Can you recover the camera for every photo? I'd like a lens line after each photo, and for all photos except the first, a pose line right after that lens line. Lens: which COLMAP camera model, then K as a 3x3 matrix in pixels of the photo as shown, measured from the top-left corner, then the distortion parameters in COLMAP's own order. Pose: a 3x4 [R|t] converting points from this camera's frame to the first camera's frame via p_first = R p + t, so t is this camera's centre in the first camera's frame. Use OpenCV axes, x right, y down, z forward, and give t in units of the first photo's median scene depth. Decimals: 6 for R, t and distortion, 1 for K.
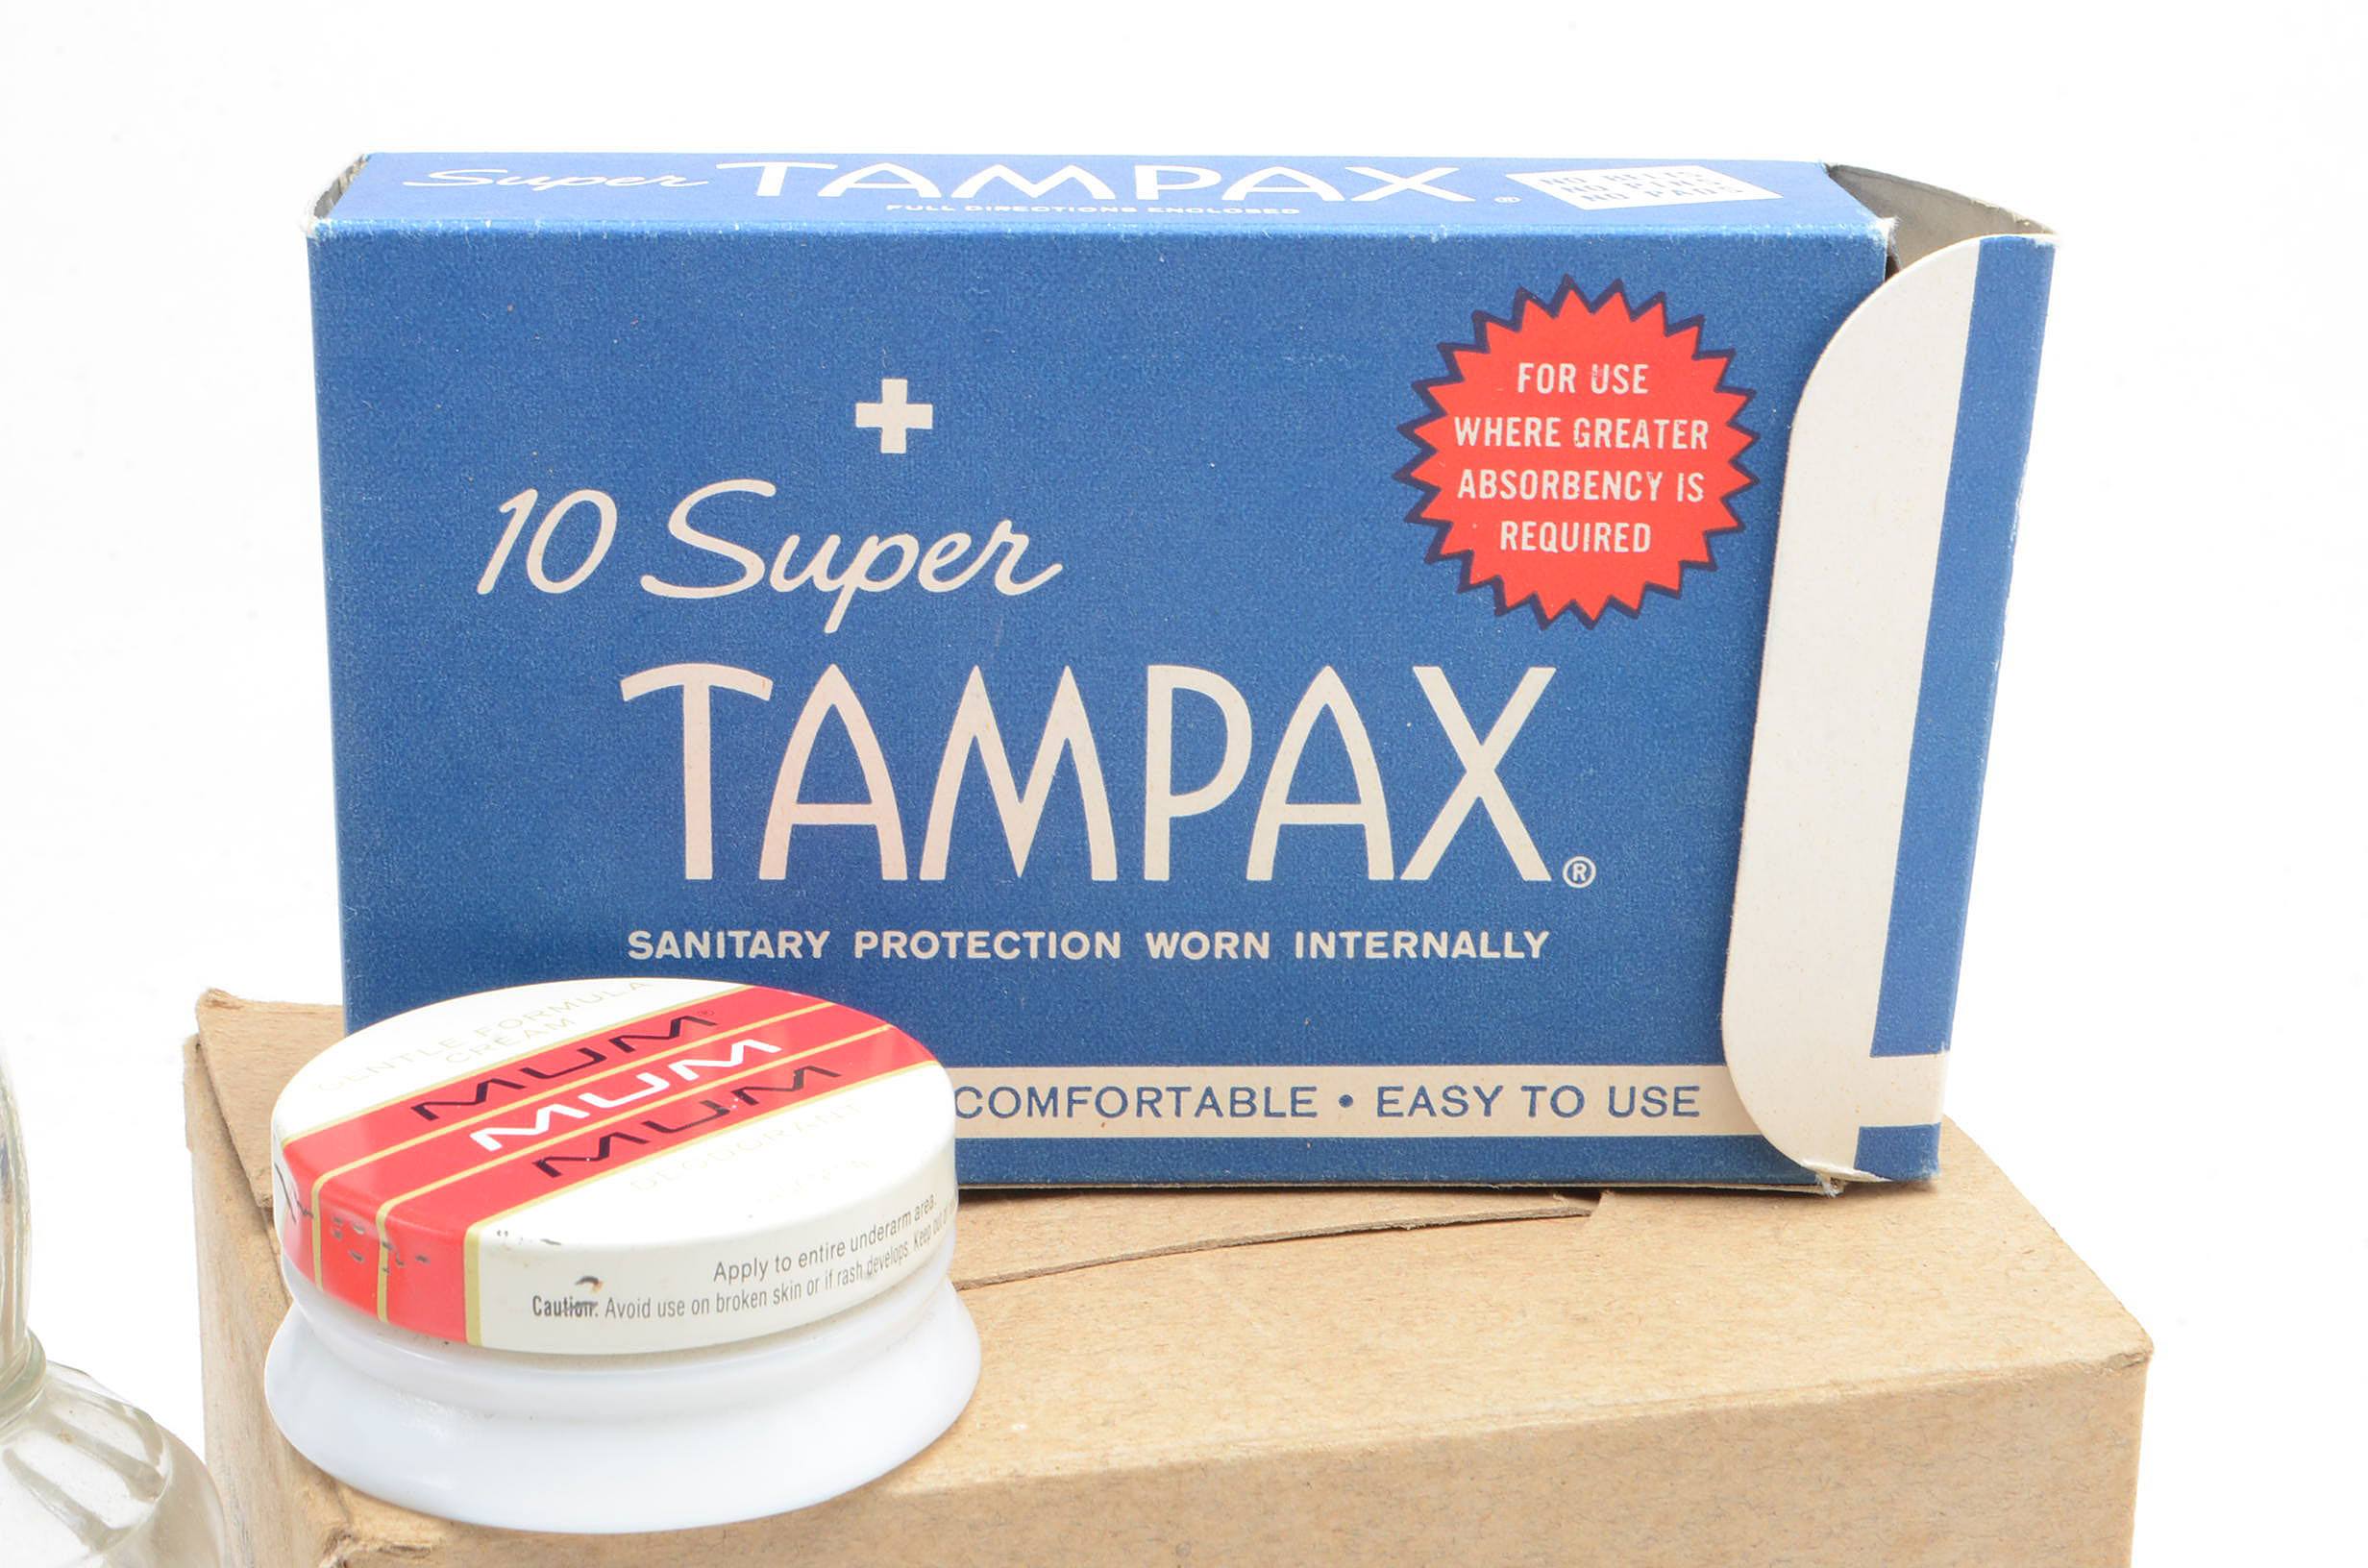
lens RADIAL K [[5257.0, 0, 1189.0], [0, 5257.0, 816.6], [0, 0, 1]] dist [0.022634, 0.160219]
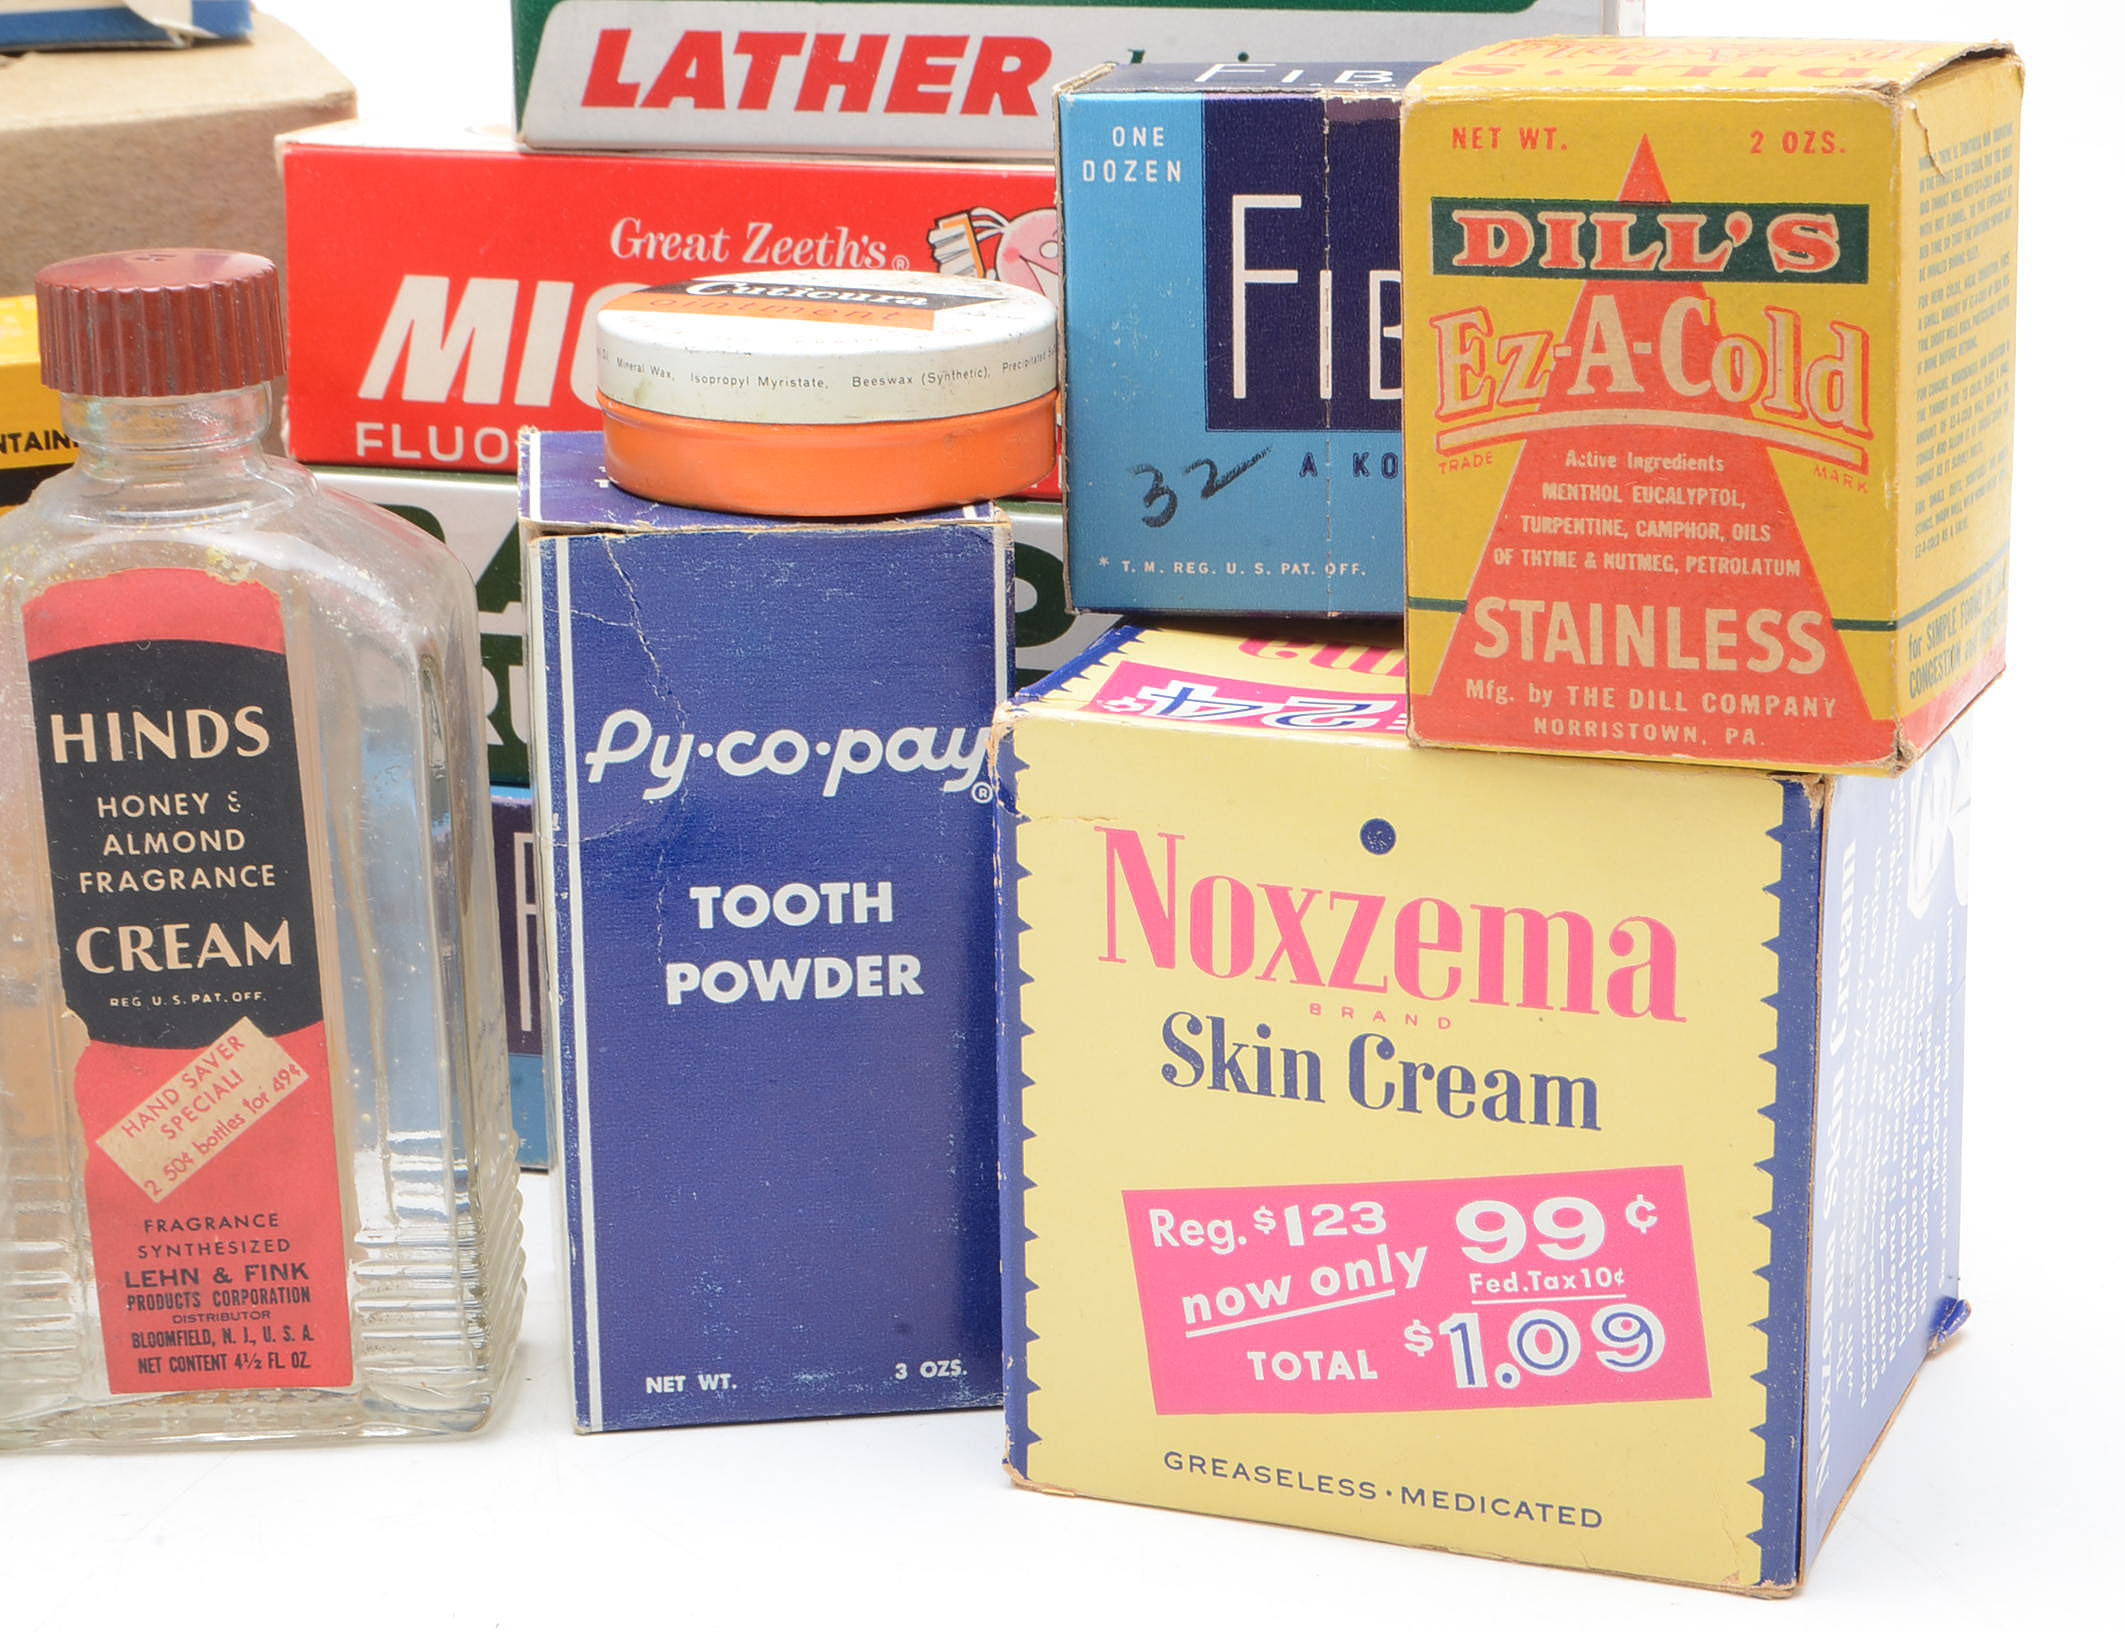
lens RADIAL K [[4757.6, 0, 1234.1], [0, 4757.6, 854.0], [0, 0, 1]] dist [0.005412, 0.021192]
pose [[0.990801, -0.079407, 0.109578, 0.265039], [0.079582, 0.996824, 0.002780, 0.340563], [-0.109451, 0.005966, 0.993974, -0.445574]]
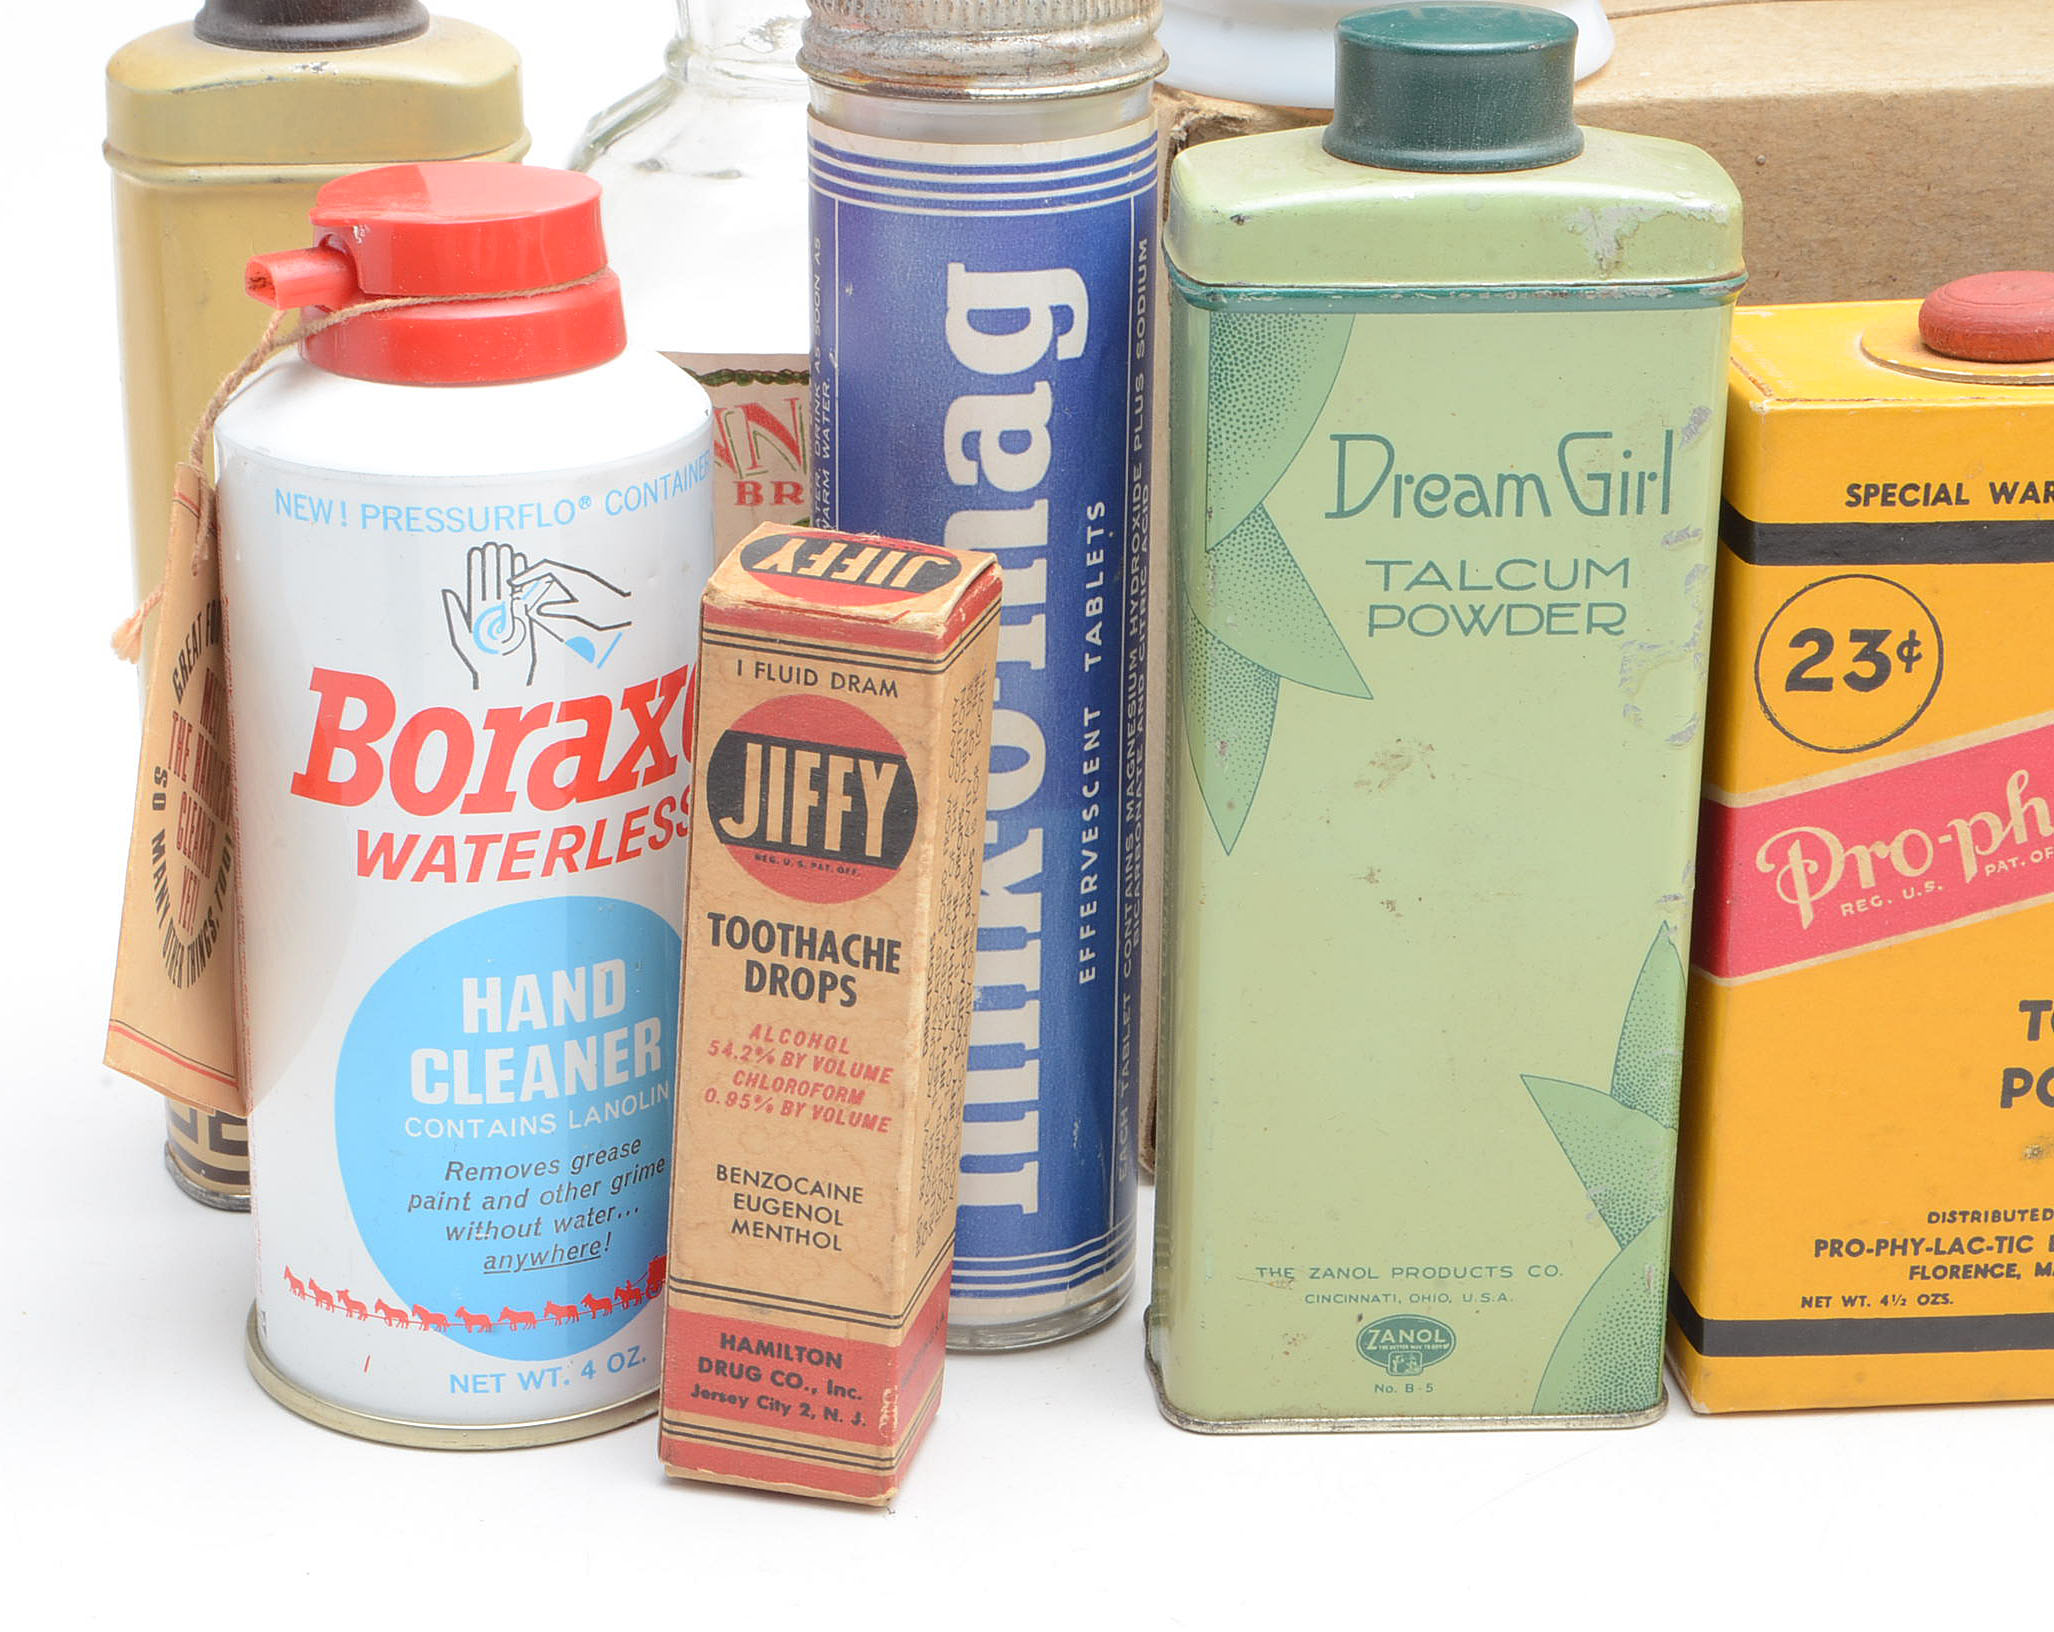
lens RADIAL K [[4573.1, 0, 830.9], [0, 4573.1, 816.3], [0, 0, 1]] dist [0.007819, 0.060501]
pose [[0.992365, 0.020287, -0.121654, -0.089742], [-0.012638, 0.997913, 0.063325, 0.224717], [0.122685, -0.061304, 0.990551, -0.245620]]
